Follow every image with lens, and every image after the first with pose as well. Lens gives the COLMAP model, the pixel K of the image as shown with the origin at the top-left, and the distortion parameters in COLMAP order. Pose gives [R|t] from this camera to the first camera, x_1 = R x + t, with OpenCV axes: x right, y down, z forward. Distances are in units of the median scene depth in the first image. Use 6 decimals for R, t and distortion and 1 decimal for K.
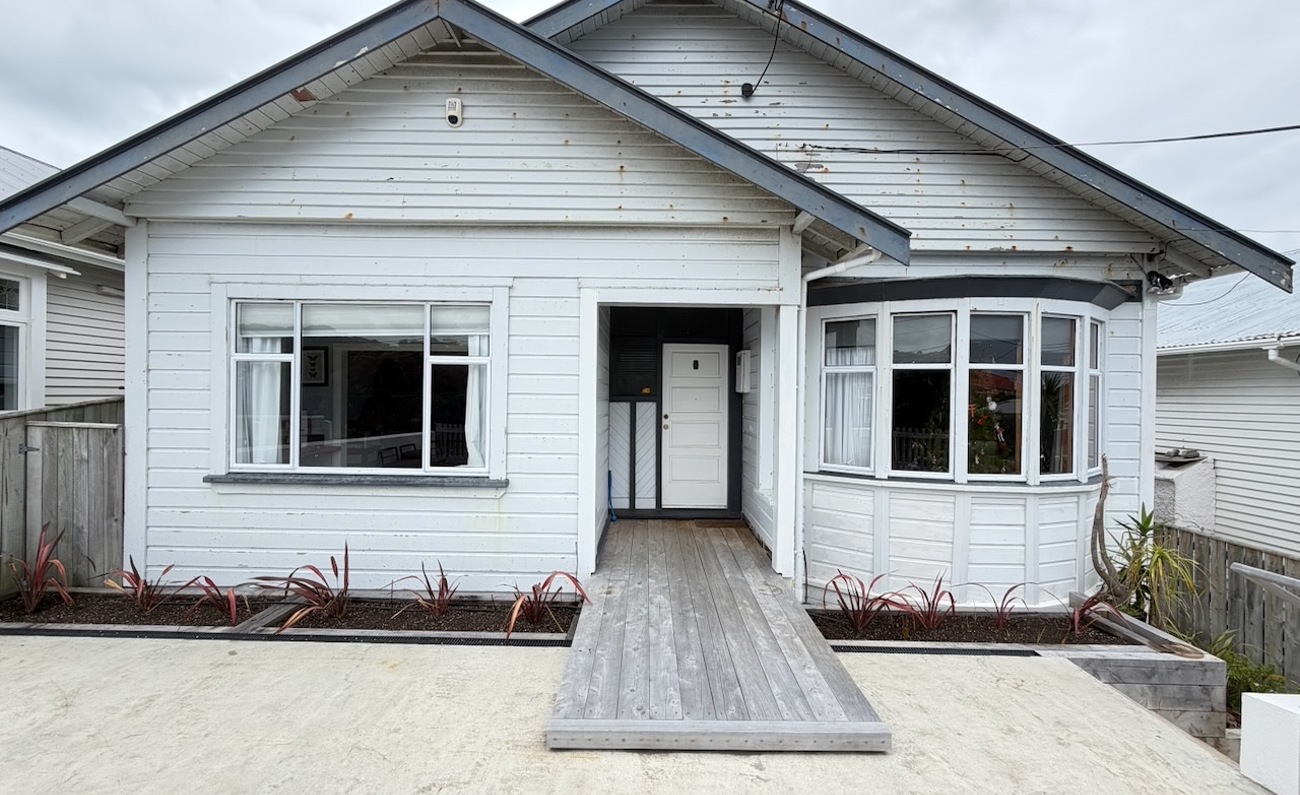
lens RADIAL K [[512.3, 0, 647.4], [0, 512.3, 397.4], [0, 0, 1]] dist [0.000120, -0.000135]
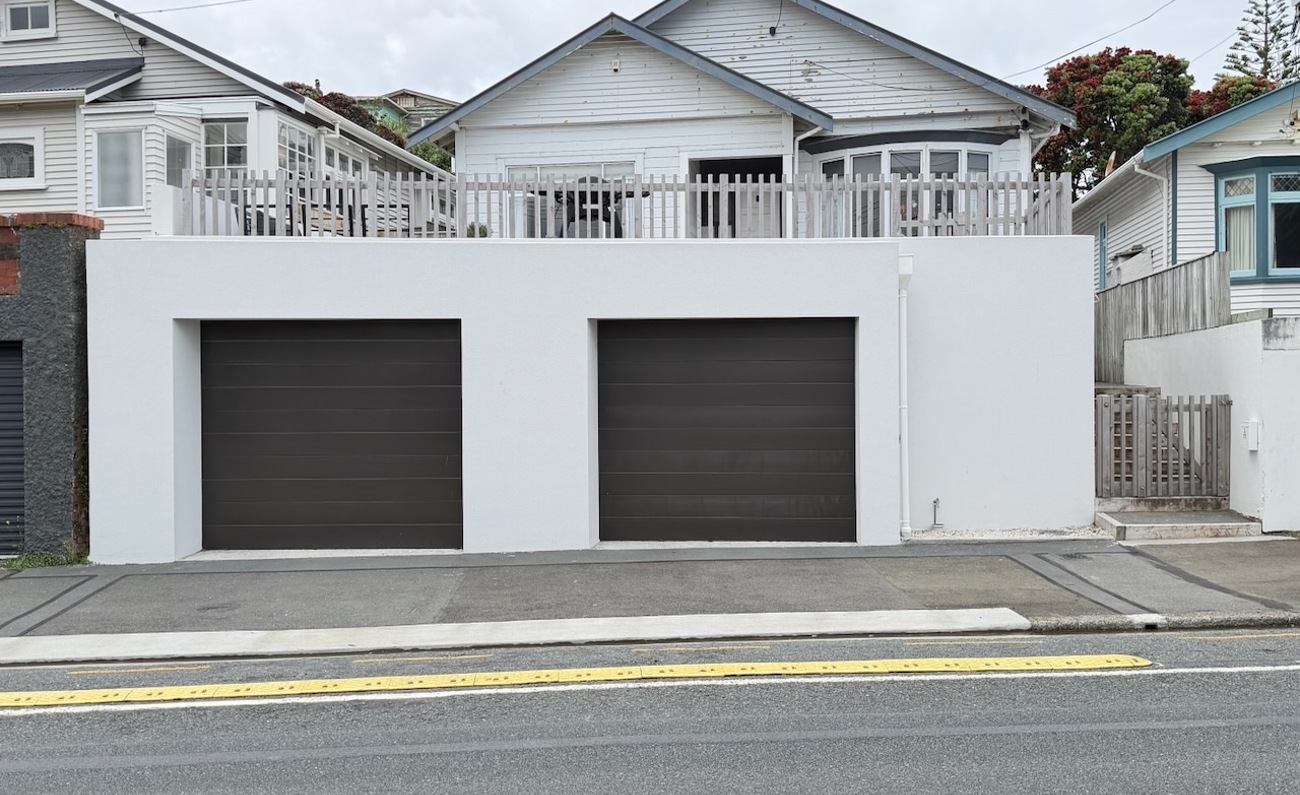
lens RADIAL K [[1152.1, 0, 650.0], [0, 1152.1, 397.5], [0, 0, 1]] dist [0.093869, -0.003645]
pose [[0.985620, -0.017661, -0.168054, 0.468797], [0.019798, 0.999743, 0.011045, 0.654239], [0.167816, -0.014214, 0.985716, -3.283049]]
